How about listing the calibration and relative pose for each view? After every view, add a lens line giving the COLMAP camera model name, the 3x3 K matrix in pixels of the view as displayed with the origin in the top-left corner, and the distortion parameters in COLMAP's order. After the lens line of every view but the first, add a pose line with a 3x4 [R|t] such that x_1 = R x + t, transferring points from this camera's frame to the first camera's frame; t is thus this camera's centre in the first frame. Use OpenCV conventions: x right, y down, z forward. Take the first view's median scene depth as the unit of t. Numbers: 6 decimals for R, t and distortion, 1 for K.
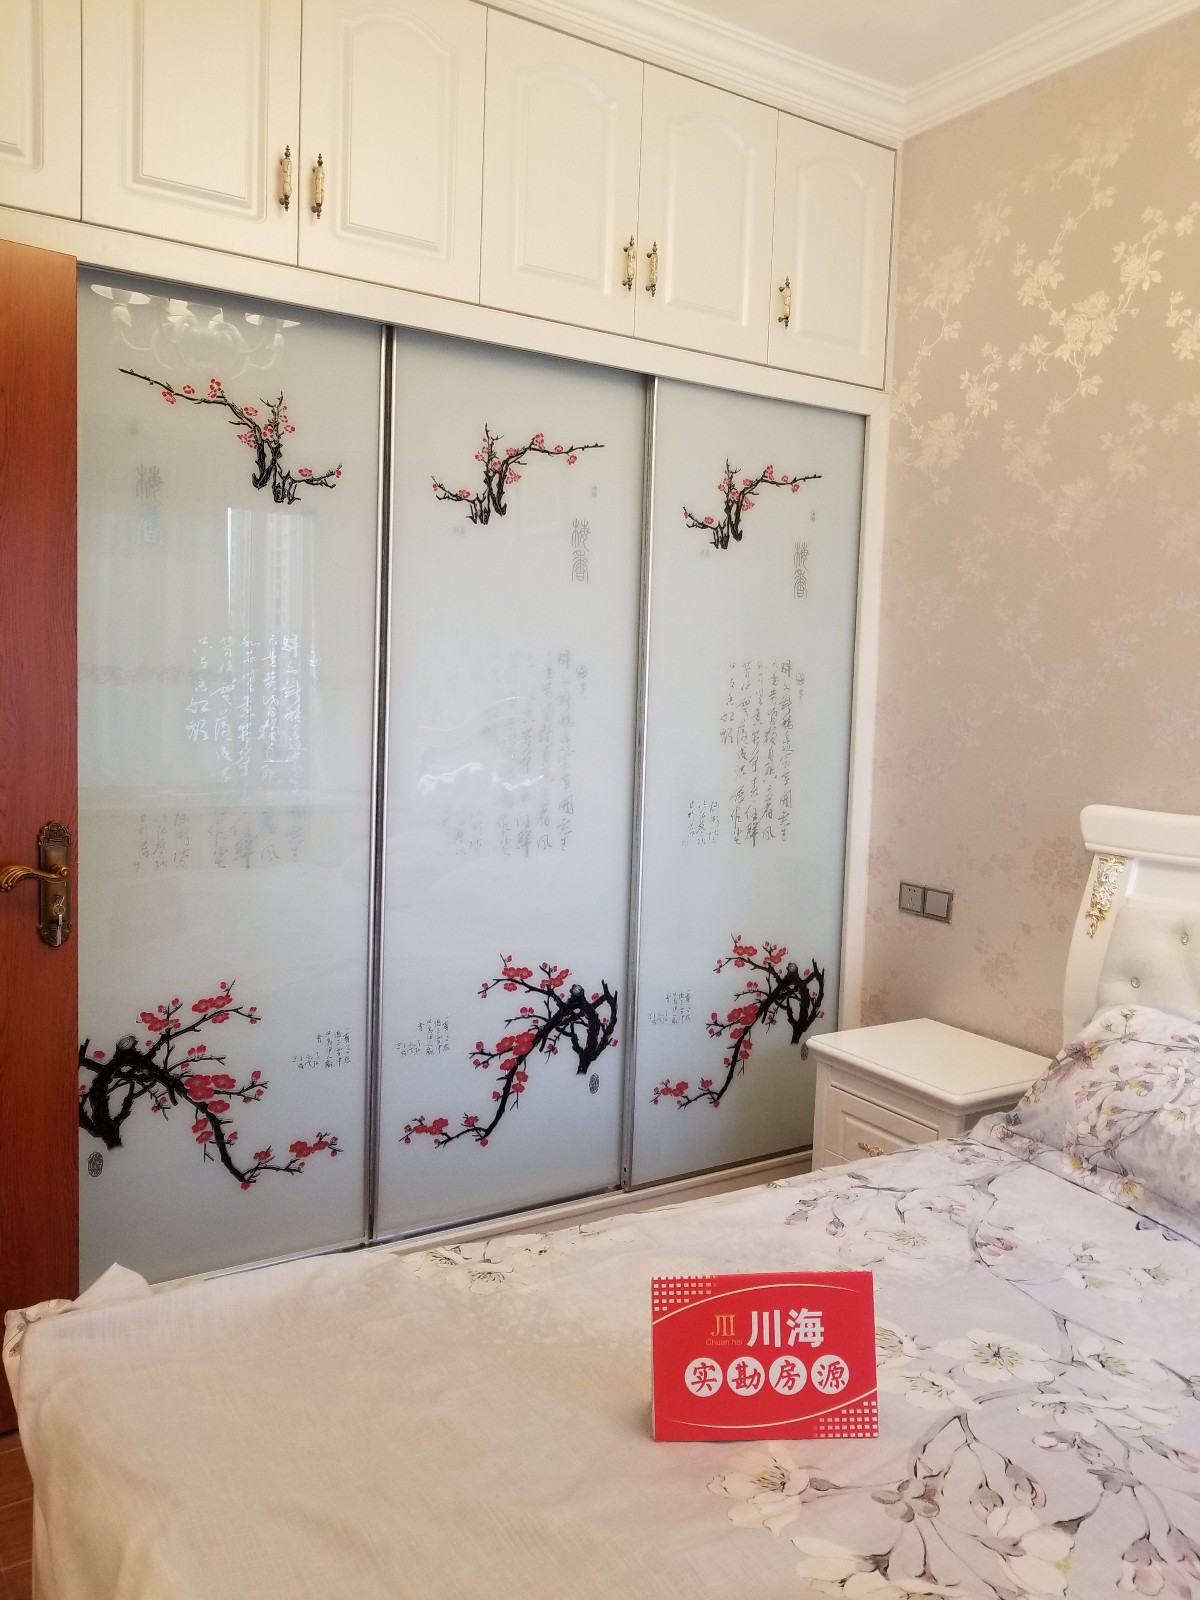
lens RADIAL K [[1266.6, 0, 600.0], [0, 1266.6, 800.0], [0, 0, 1]] dist [0.001852, -0.000679]
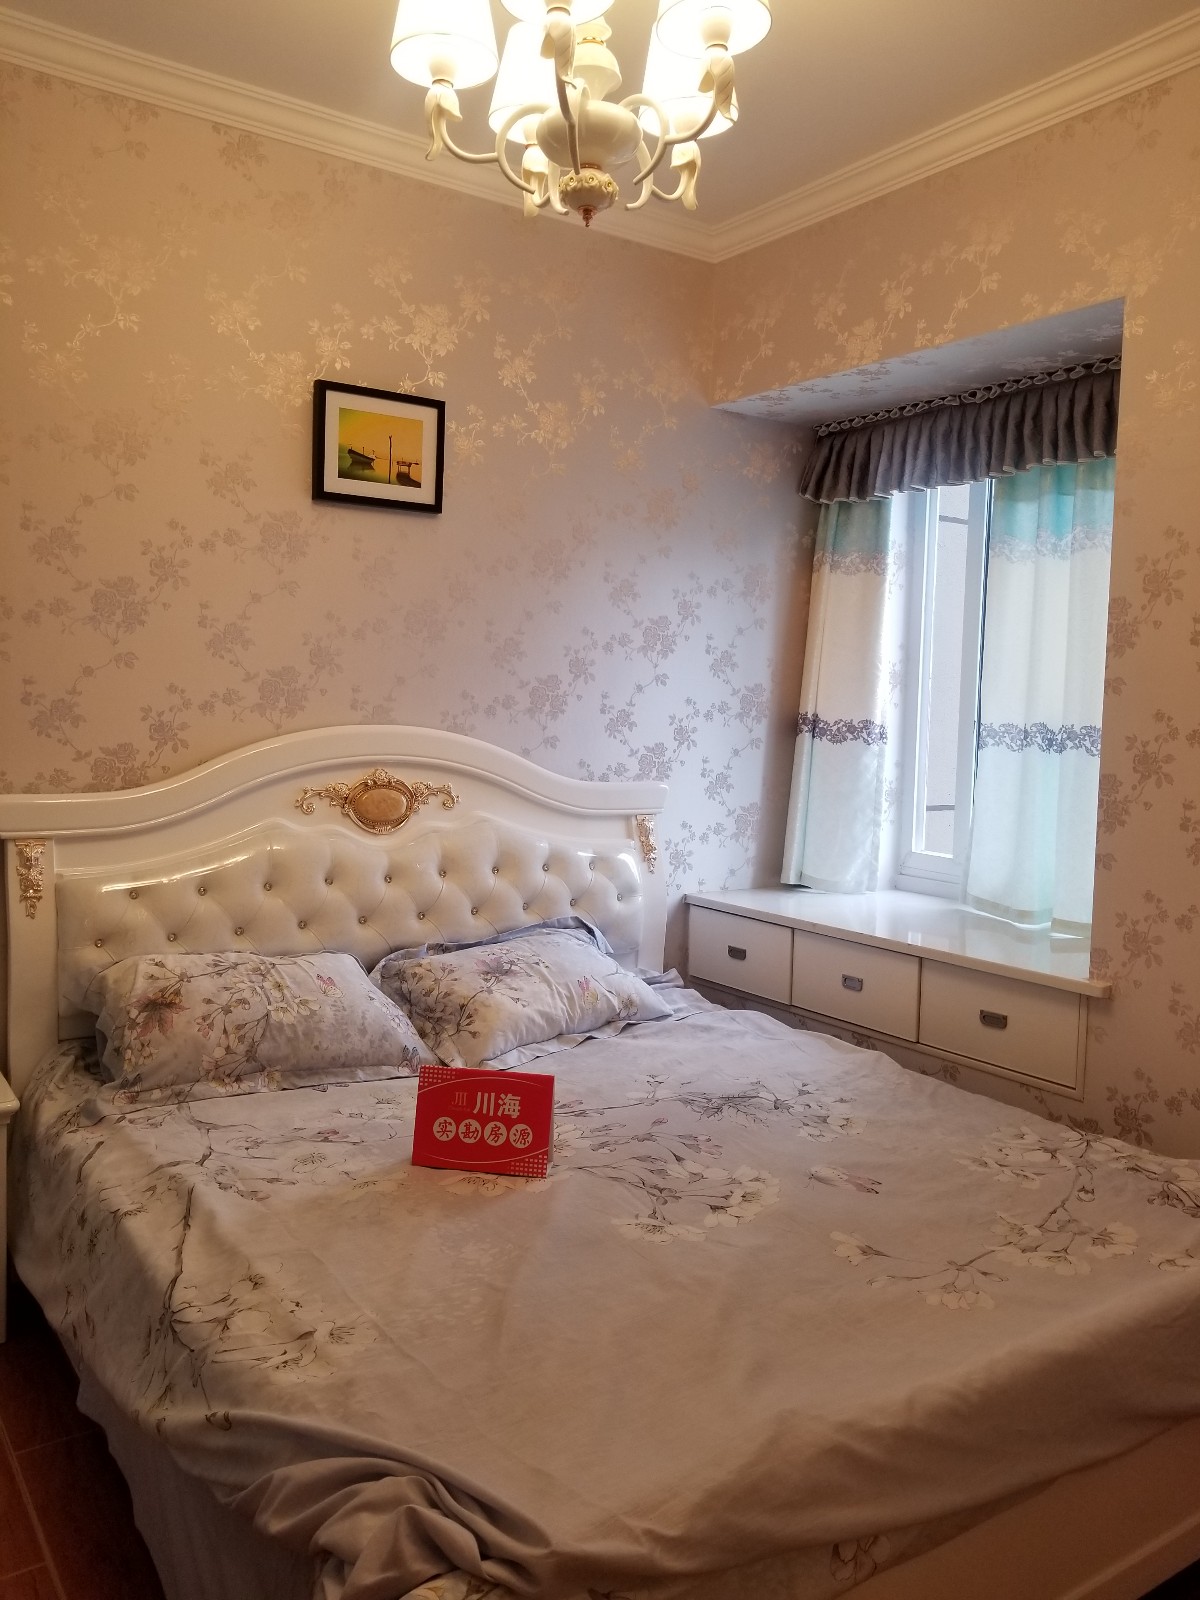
lens RADIAL K [[1266.6, 0, 600.0], [0, 1266.6, 800.0], [0, 0, 1]] dist [0.001852, -0.000679]
pose [[-0.036573, -0.114964, 0.992696, -0.841022], [0.068689, 0.990722, 0.117267, -0.102022], [-0.996967, 0.072477, -0.028337, 0.679377]]
